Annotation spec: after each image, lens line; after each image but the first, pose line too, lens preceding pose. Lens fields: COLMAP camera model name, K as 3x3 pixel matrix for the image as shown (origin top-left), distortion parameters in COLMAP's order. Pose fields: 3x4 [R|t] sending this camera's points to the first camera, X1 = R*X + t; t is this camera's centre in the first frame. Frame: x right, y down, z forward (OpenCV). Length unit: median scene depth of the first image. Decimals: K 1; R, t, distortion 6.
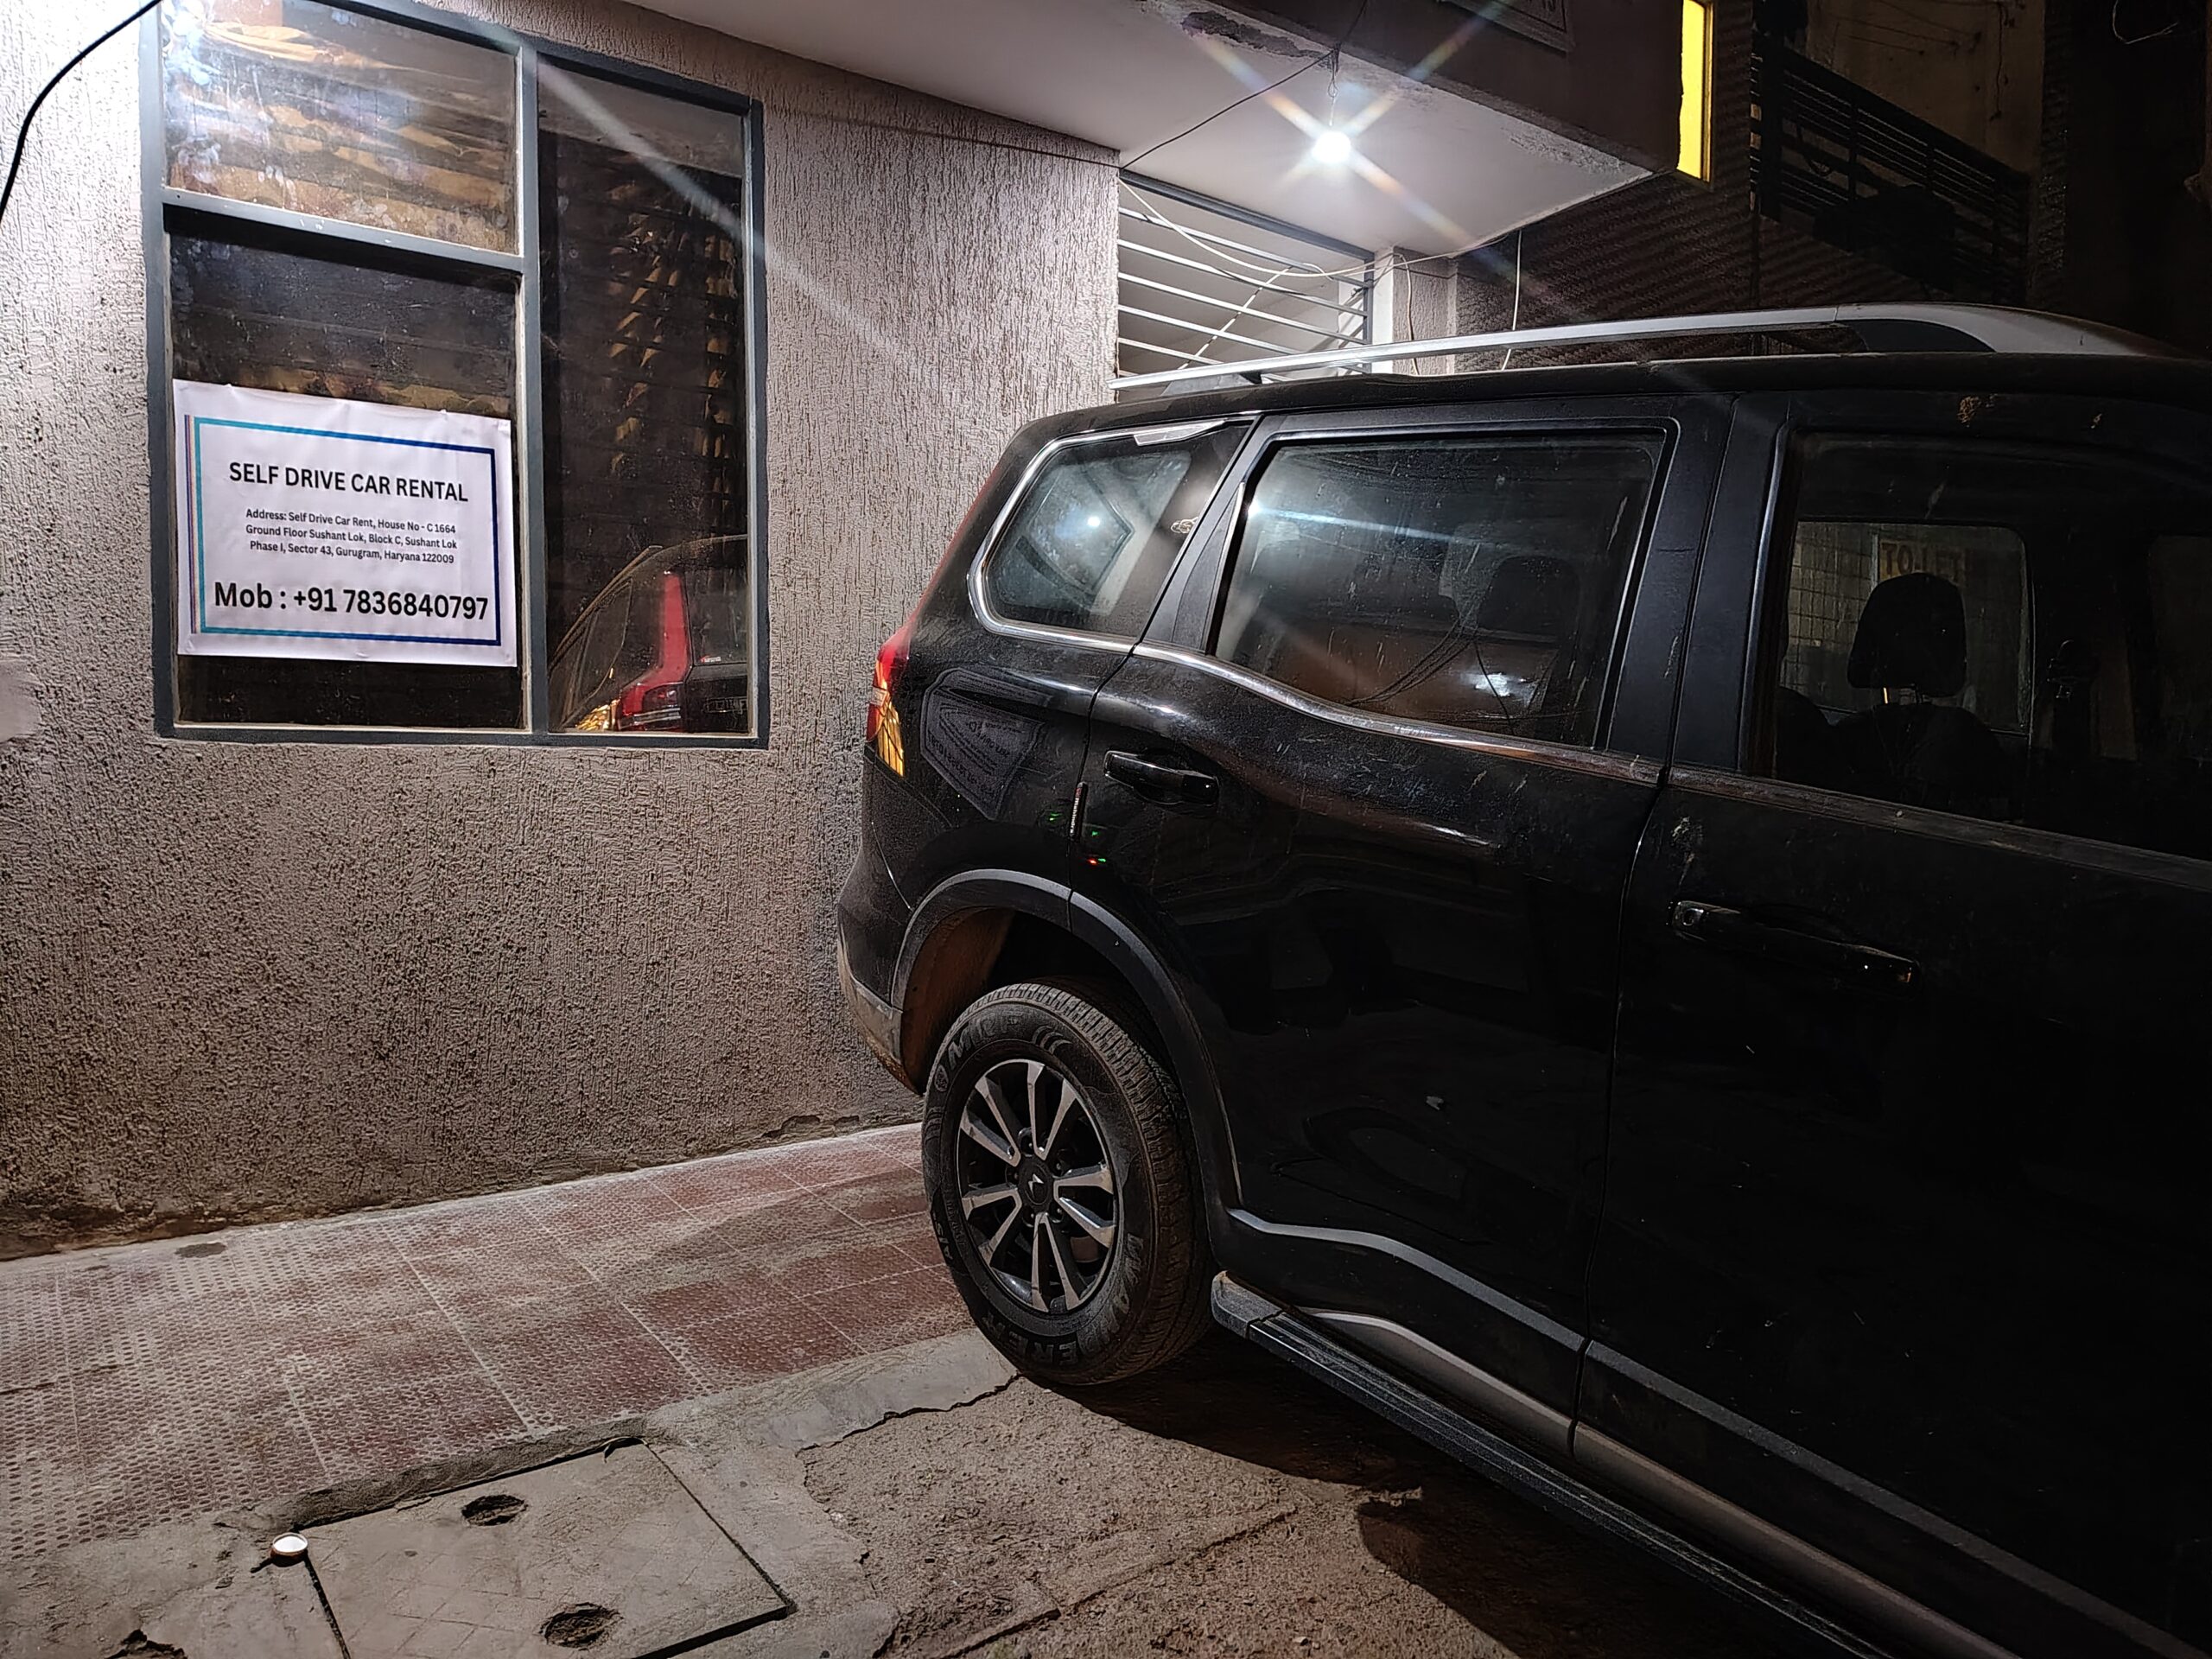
lens RADIAL K [[1586.8, 0, 1129.7], [0, 1586.8, 836.4], [0, 0, 1]] dist [0.049080, -0.055036]
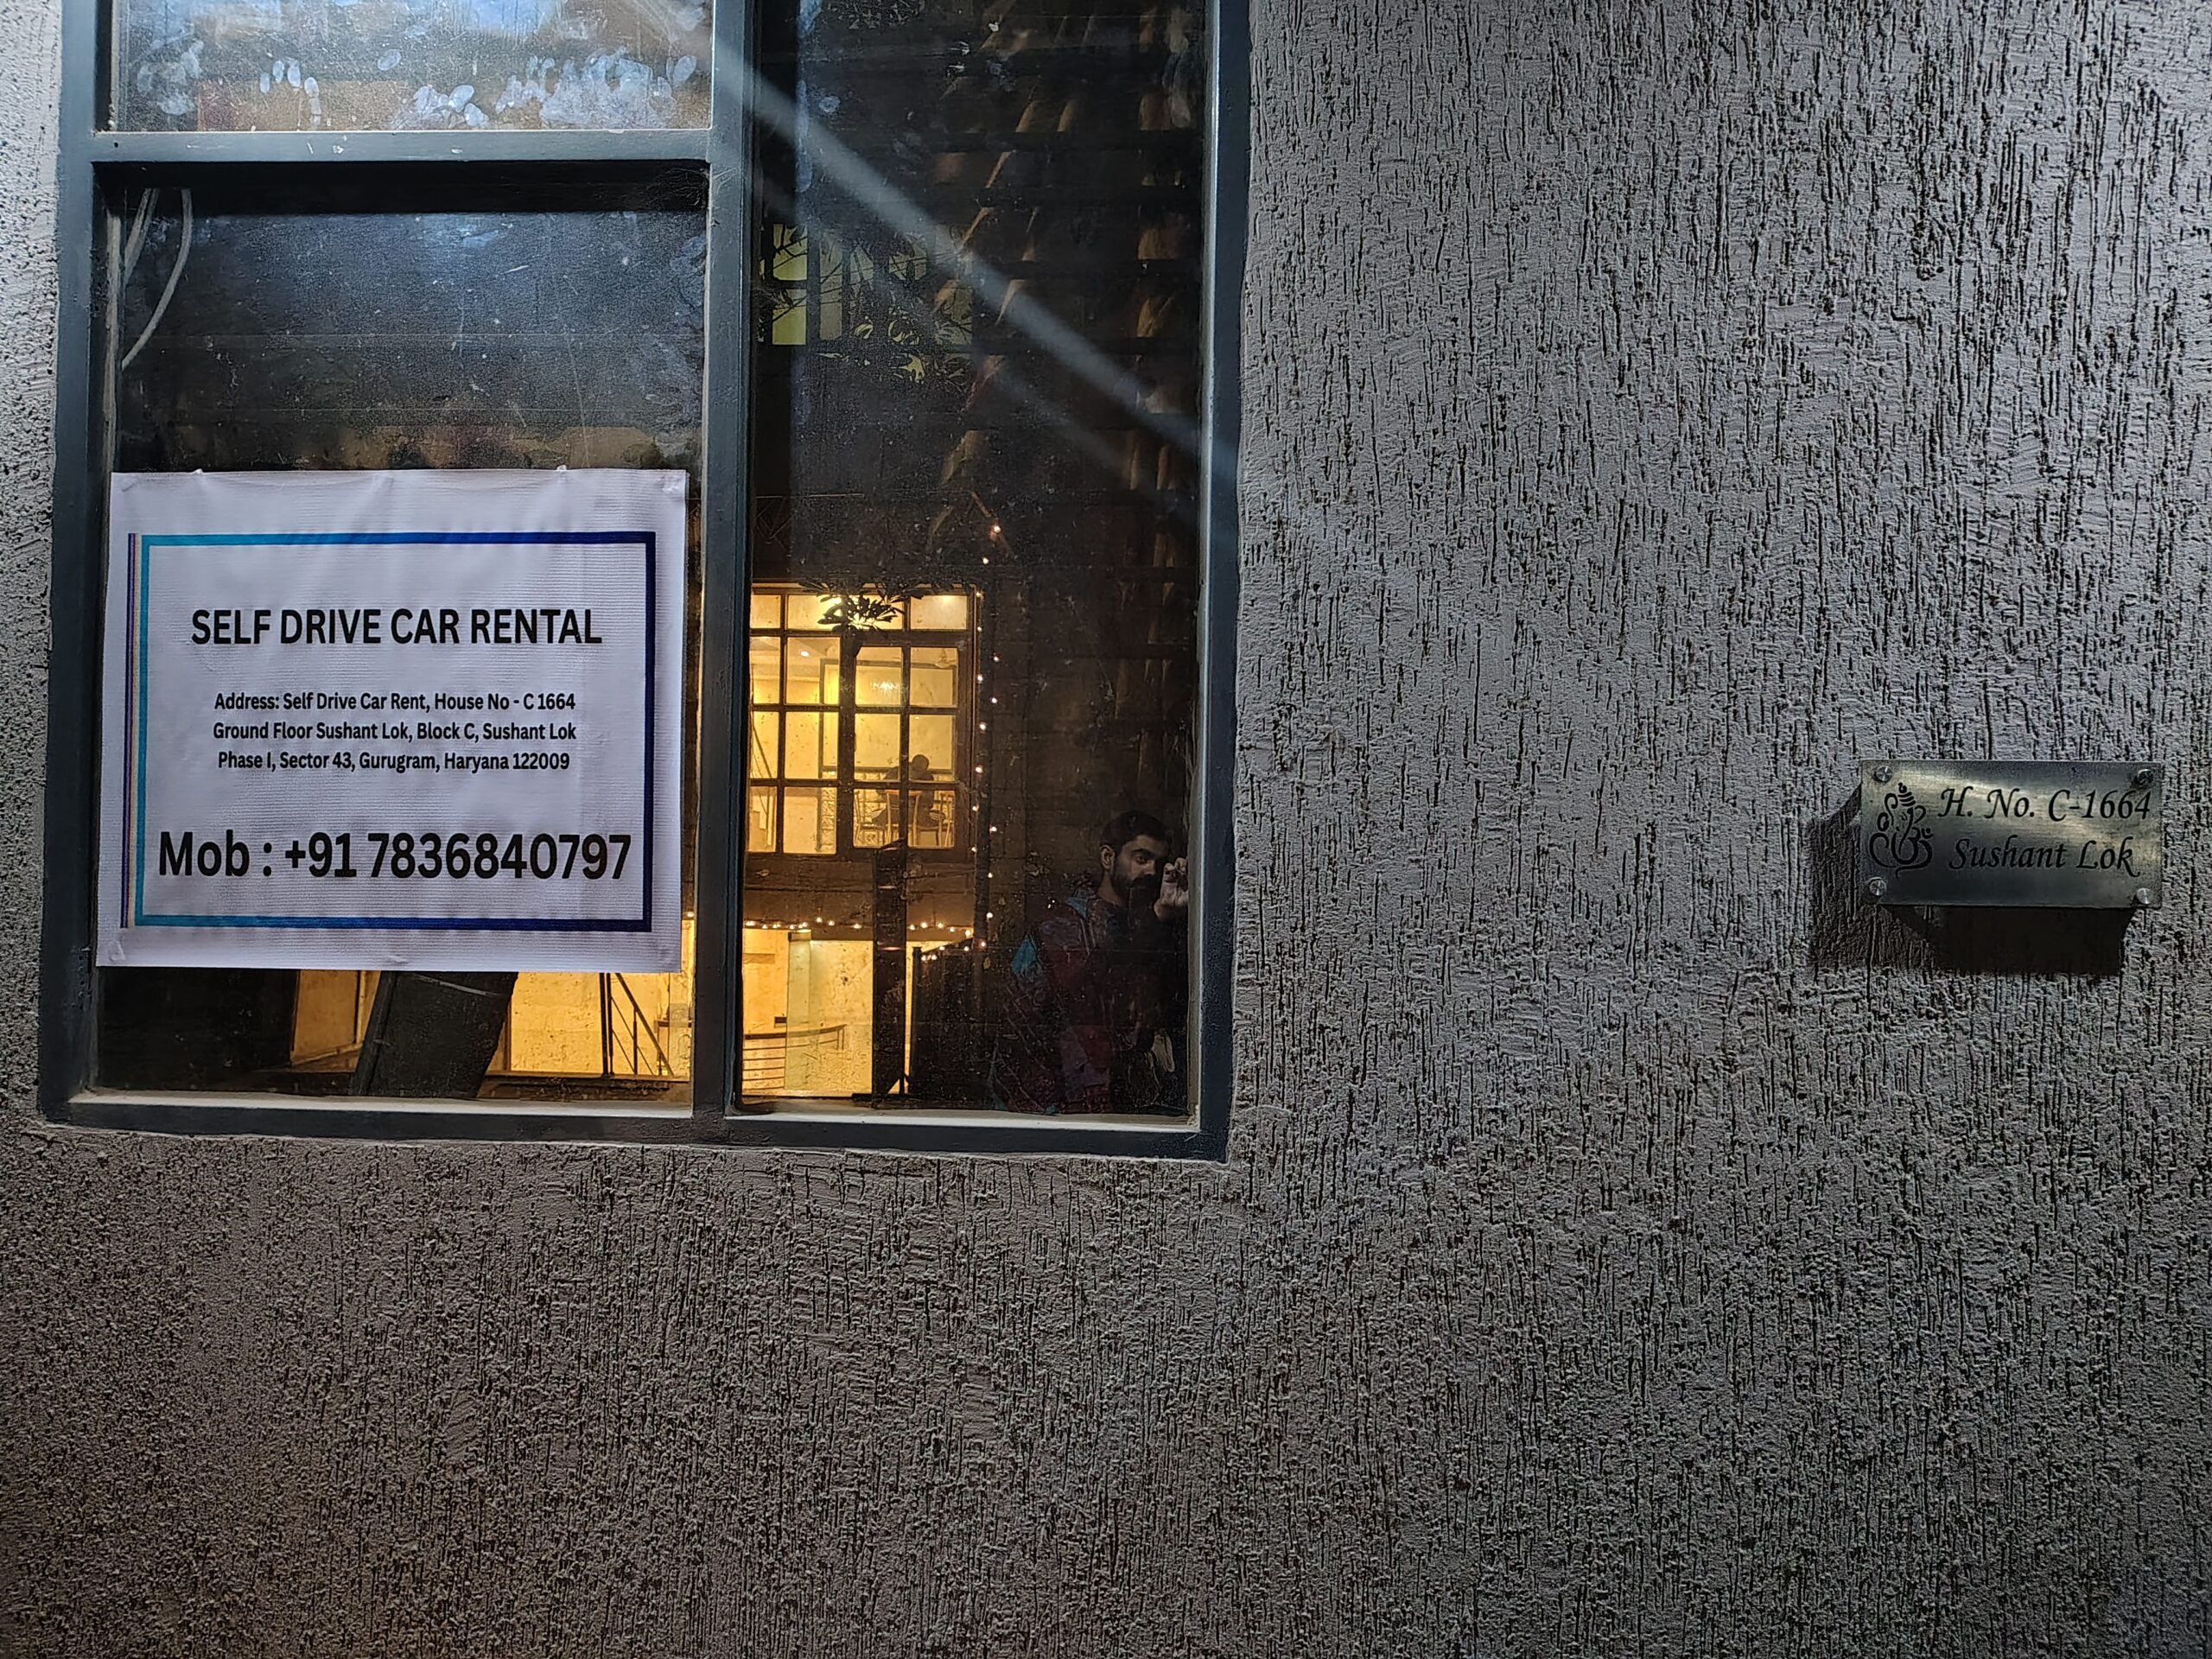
lens RADIAL K [[1586.8, 0, 1087.2], [0, 1586.8, 858.6], [0, 0, 1]] dist [0.049080, -0.055036]
pose [[0.760761, -0.002314, -0.649028, 0.019966], [-0.040328, 0.997893, -0.050829, -0.130540], [0.647778, 0.064843, 0.759065, 0.767028]]
